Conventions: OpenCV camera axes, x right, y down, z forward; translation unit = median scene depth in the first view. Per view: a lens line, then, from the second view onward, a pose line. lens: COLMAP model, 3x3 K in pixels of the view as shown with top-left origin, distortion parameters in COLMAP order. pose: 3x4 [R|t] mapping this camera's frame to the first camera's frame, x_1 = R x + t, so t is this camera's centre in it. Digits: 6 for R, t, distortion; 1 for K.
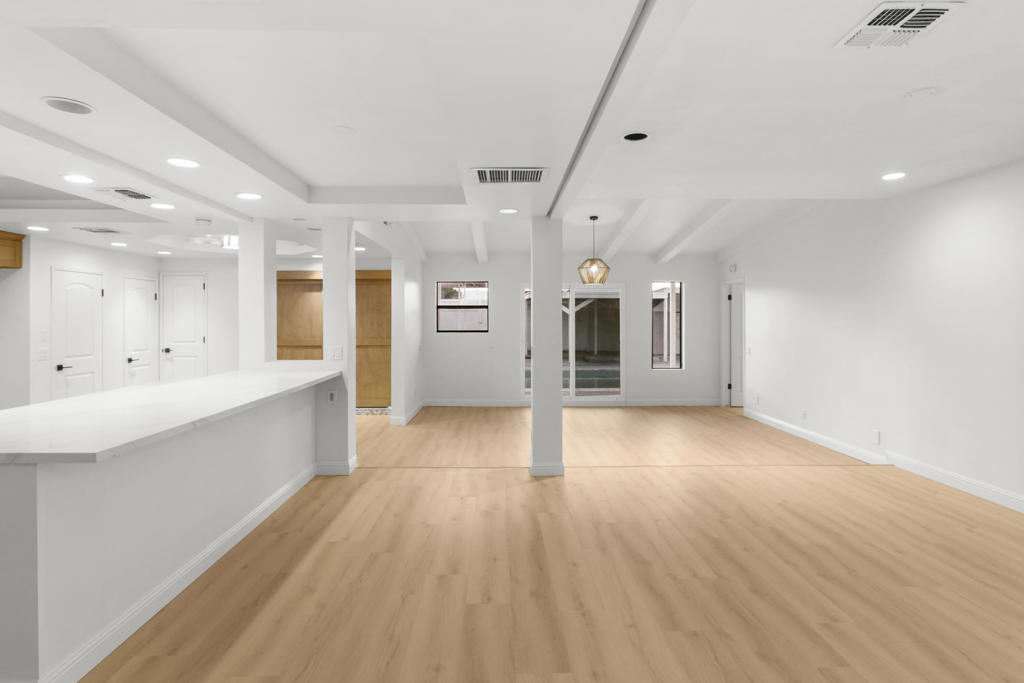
lens RADIAL K [[522.8, 0, 509.8], [0, 522.8, 323.7], [0, 0, 1]] dist [-0.003470, -0.000403]
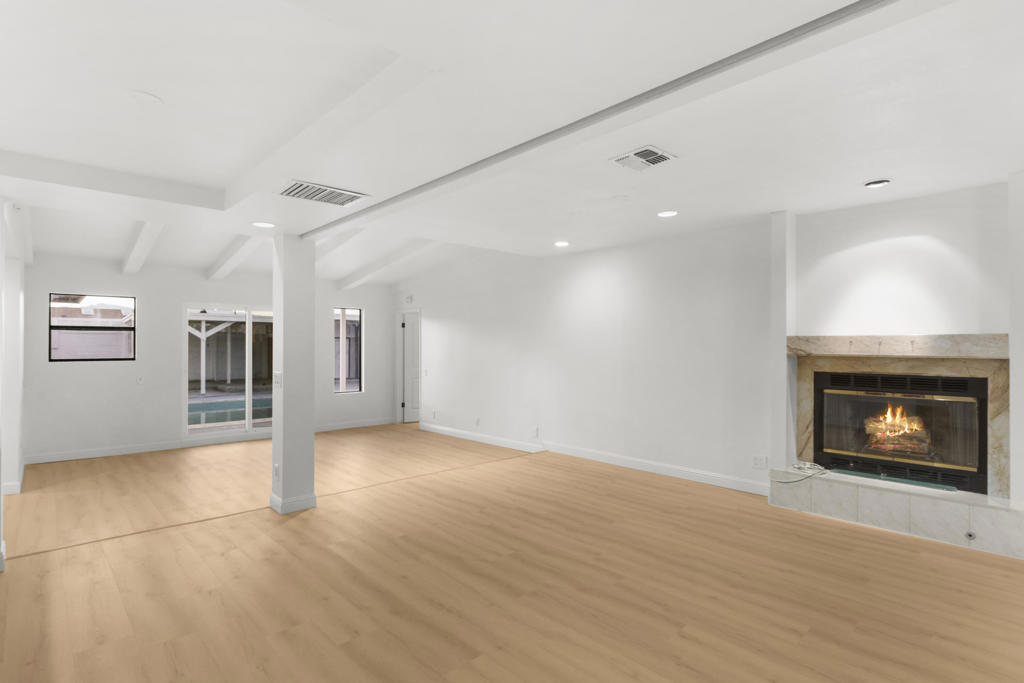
lens RADIAL K [[512.7, 0, 512.0], [0, 512.7, 341.5], [0, 0, 1]] dist [0.000611, 0.000355]
pose [[0.746276, 0.006123, 0.665608, -0.150909], [0.003624, 0.999905, -0.013262, -0.000011], [-0.665626, 0.012309, 0.746184, 0.028952]]
